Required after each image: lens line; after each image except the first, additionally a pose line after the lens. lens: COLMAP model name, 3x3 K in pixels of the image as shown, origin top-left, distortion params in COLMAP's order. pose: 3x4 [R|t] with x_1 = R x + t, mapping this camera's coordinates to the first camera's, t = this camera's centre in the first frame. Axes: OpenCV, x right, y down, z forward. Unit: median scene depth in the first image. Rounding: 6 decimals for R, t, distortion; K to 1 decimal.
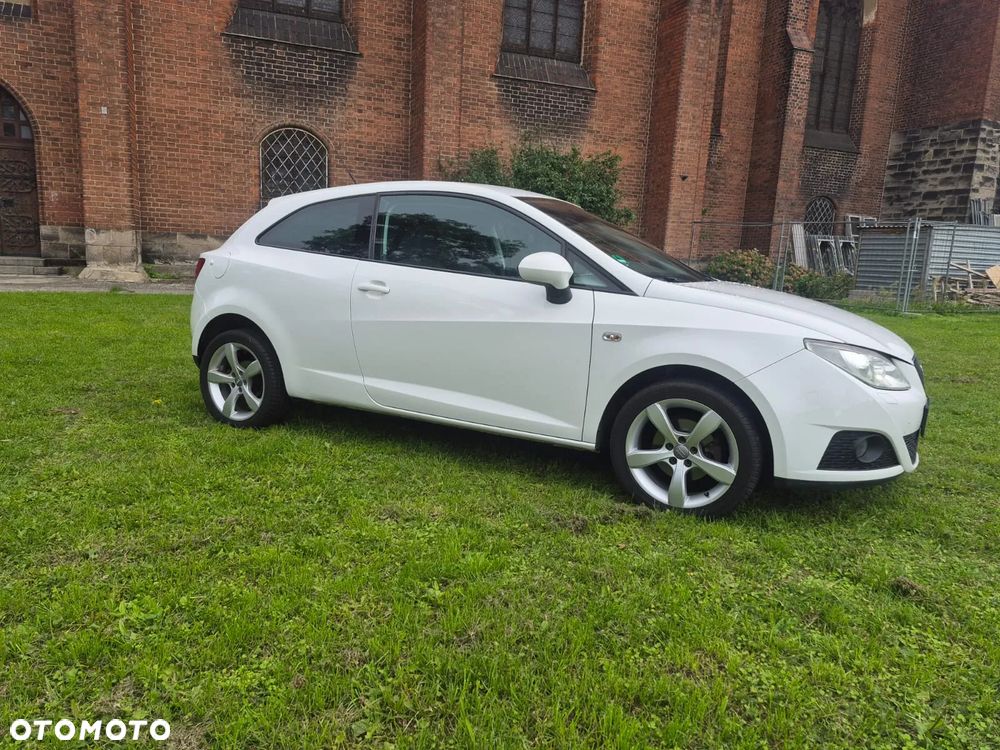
lens RADIAL K [[716.4, 0, 500.2], [0, 716.4, 379.6], [0, 0, 1]] dist [0.069404, -0.056232]
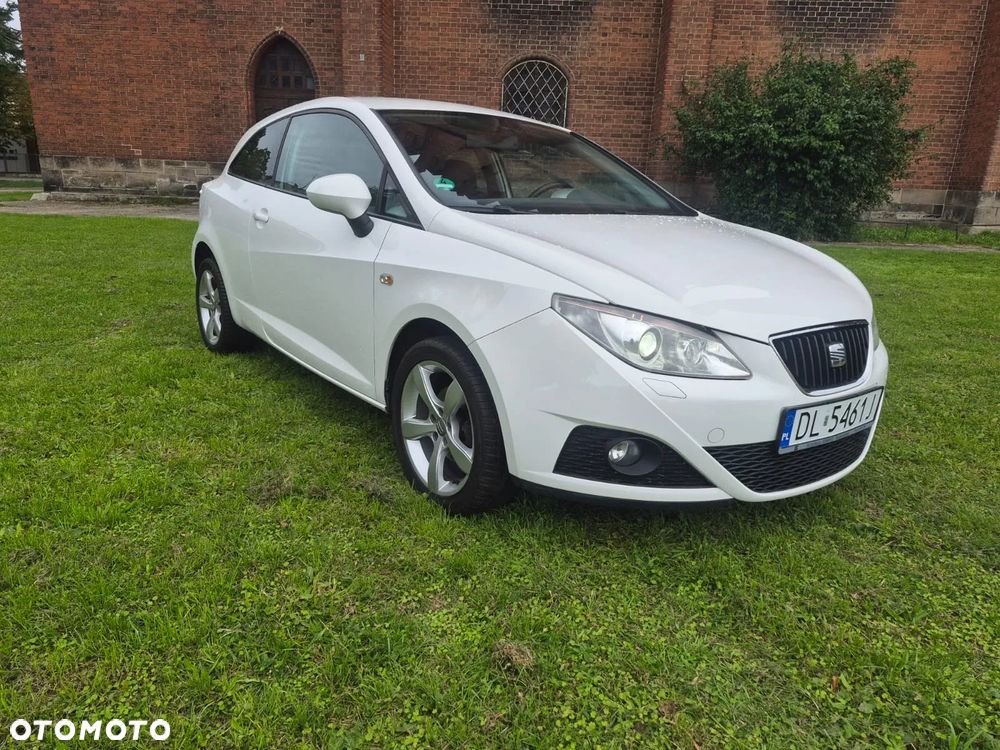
lens RADIAL K [[719.6, 0, 504.4], [0, 719.6, 382.9], [0, 0, 1]] dist [0.068731, -0.061534]
pose [[0.897094, 0.110331, -0.427843, 0.156330], [-0.074319, 0.992204, 0.100037, -0.008182], [0.435545, -0.057945, 0.898300, 0.073470]]
